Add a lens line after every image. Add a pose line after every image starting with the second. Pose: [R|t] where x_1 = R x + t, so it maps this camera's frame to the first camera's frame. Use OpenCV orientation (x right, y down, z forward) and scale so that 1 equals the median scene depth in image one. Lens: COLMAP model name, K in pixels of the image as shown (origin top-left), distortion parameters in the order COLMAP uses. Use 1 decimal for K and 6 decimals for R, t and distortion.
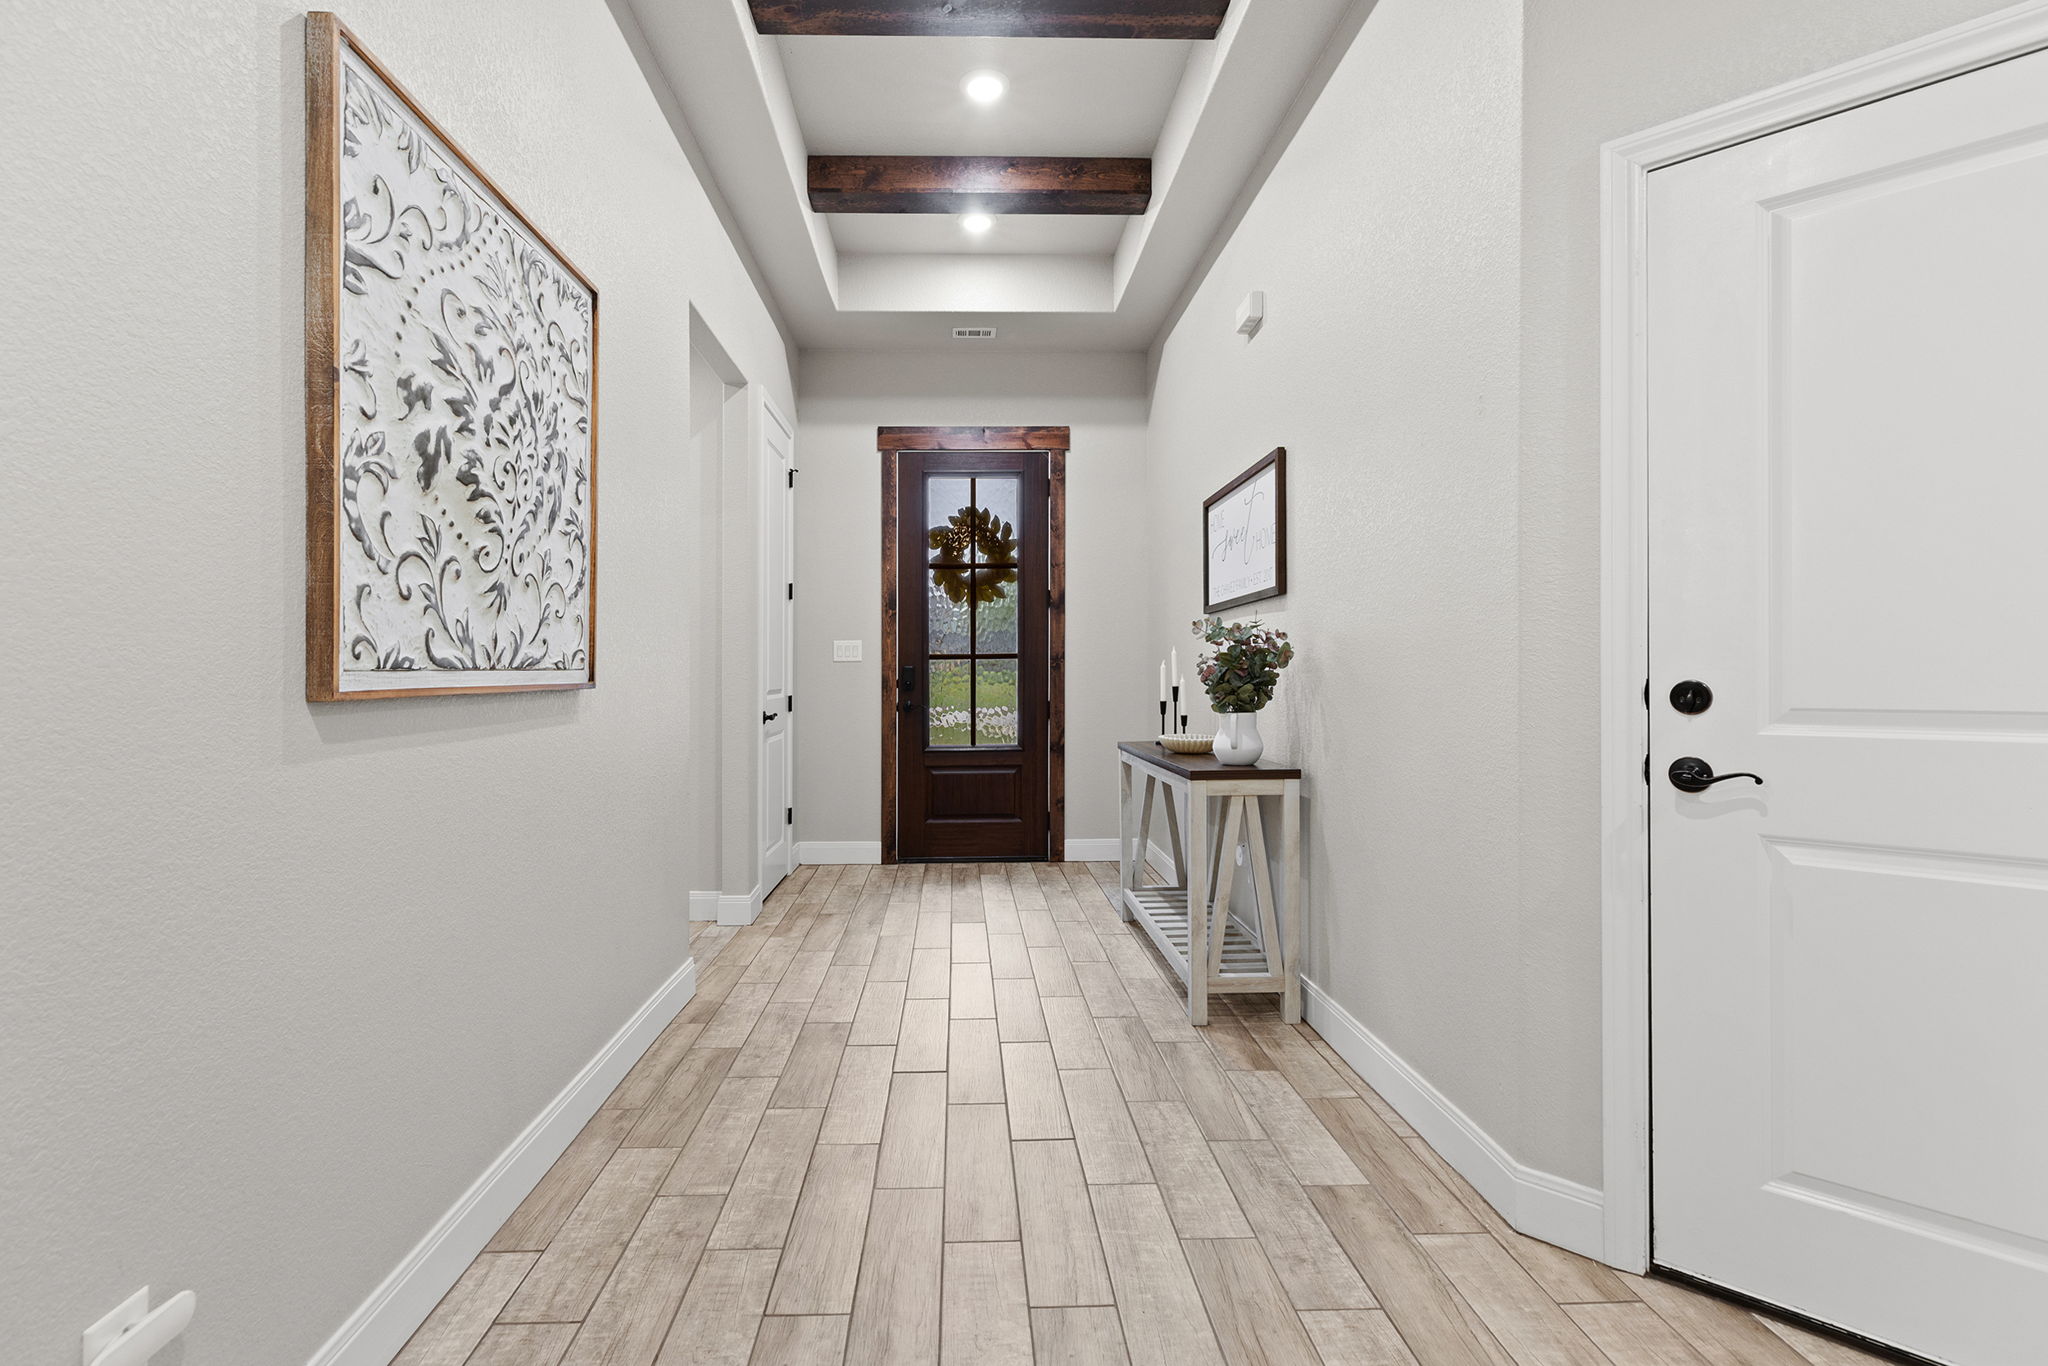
lens RADIAL K [[984.4, 0, 956.8], [0, 984.4, 678.1], [0, 0, 1]] dist [0.002615, 0.001094]
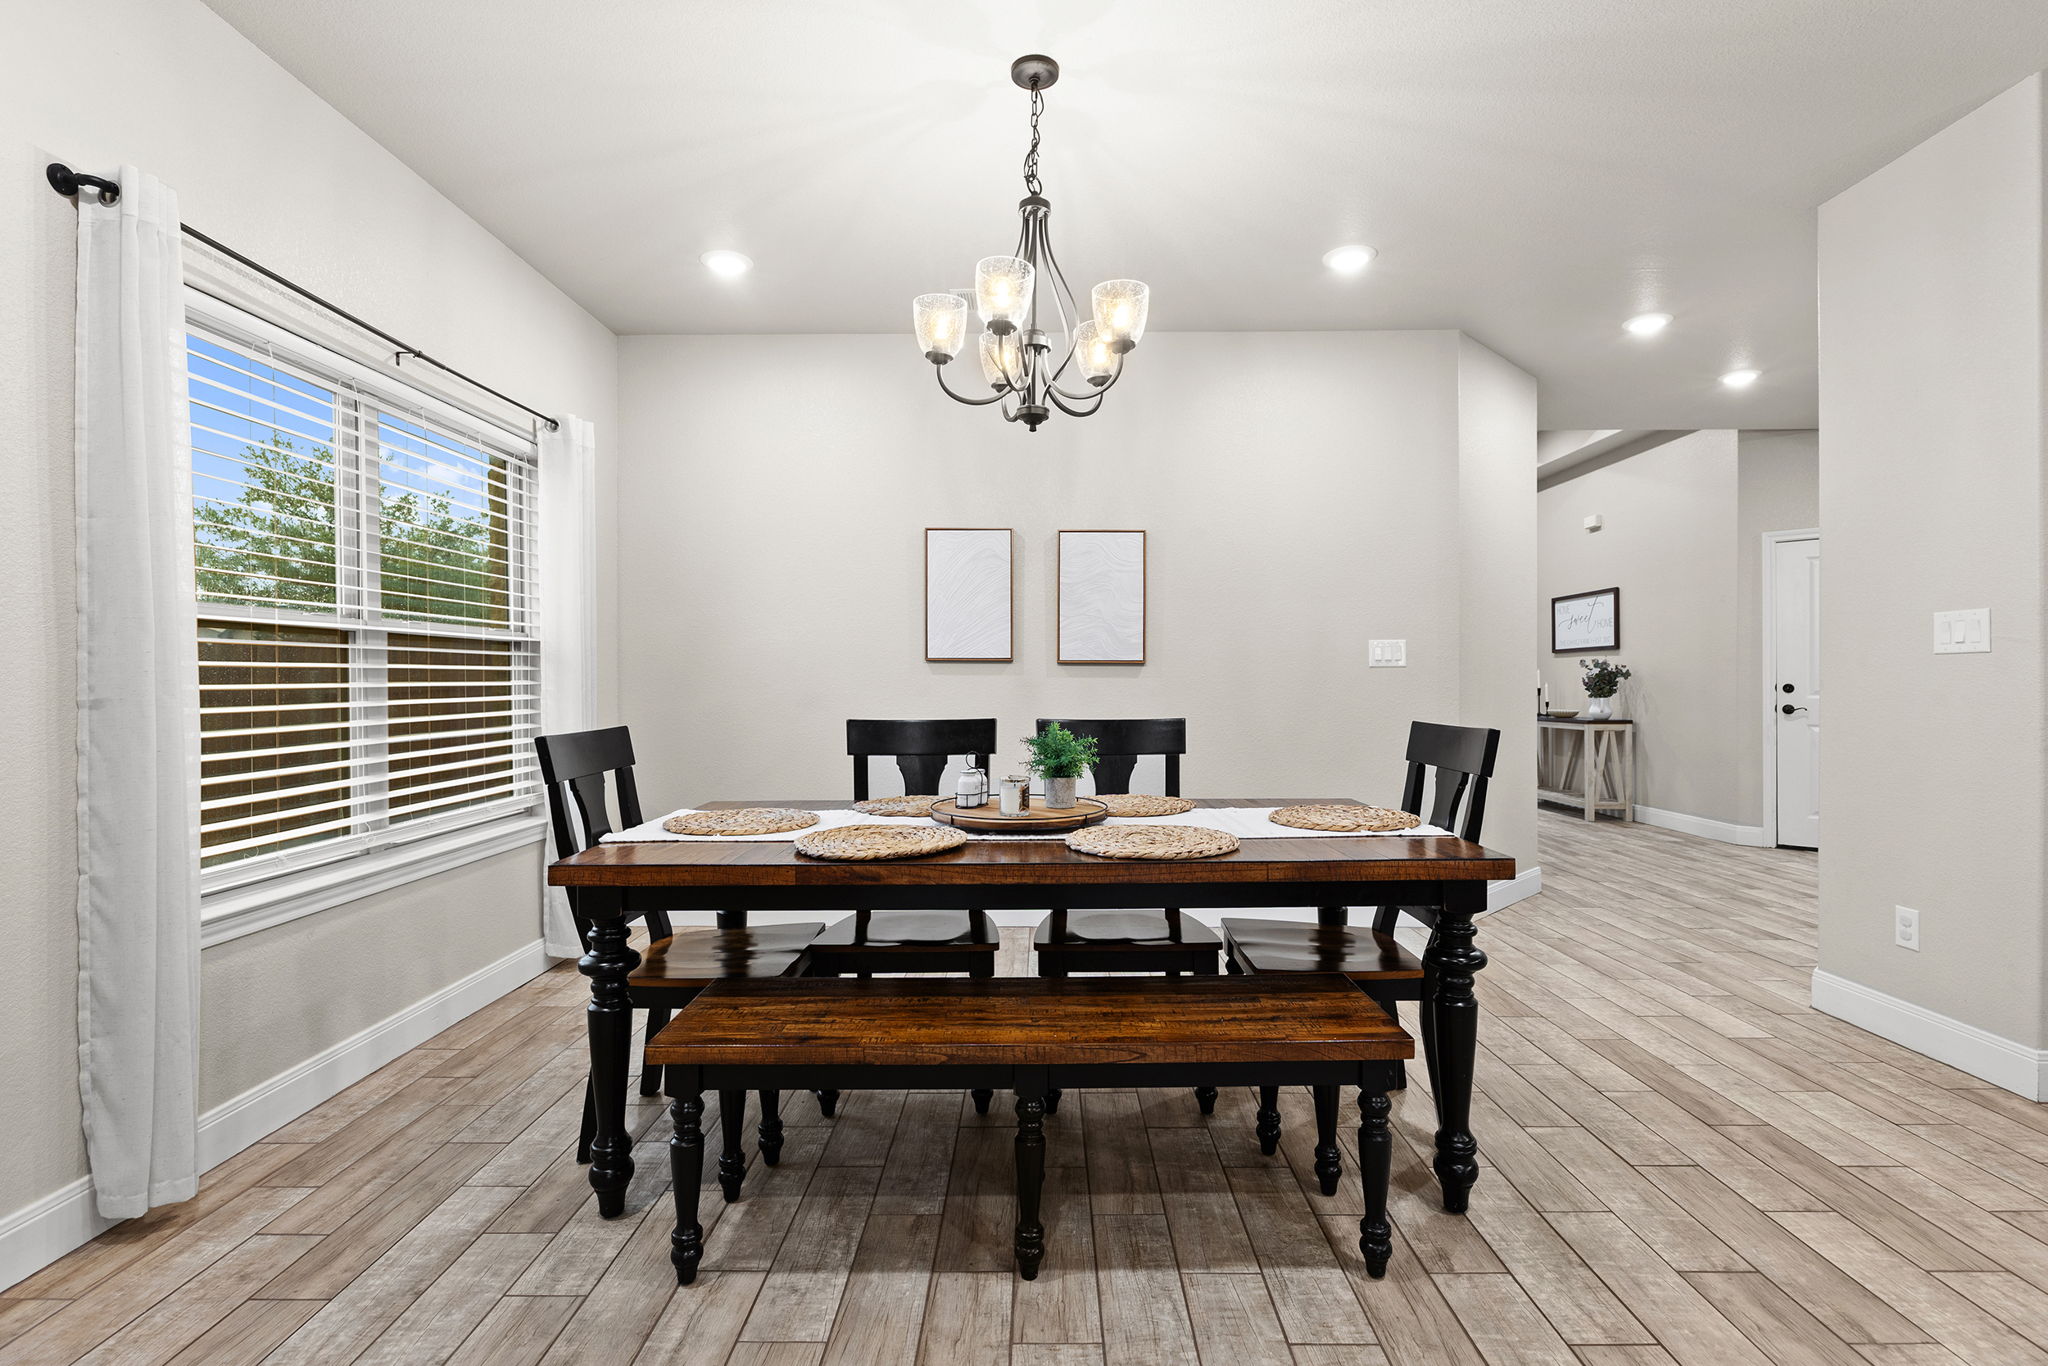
lens RADIAL K [[1031.0, 0, 1001.6], [0, 1031.0, 678.3], [0, 0, 1]] dist [0.003660, 0.000850]
pose [[0.999754, 0.006902, -0.021076, -1.140270], [-0.007105, 0.999929, -0.009562, 0.021791], [0.021009, 0.009709, 0.999732, -1.576637]]
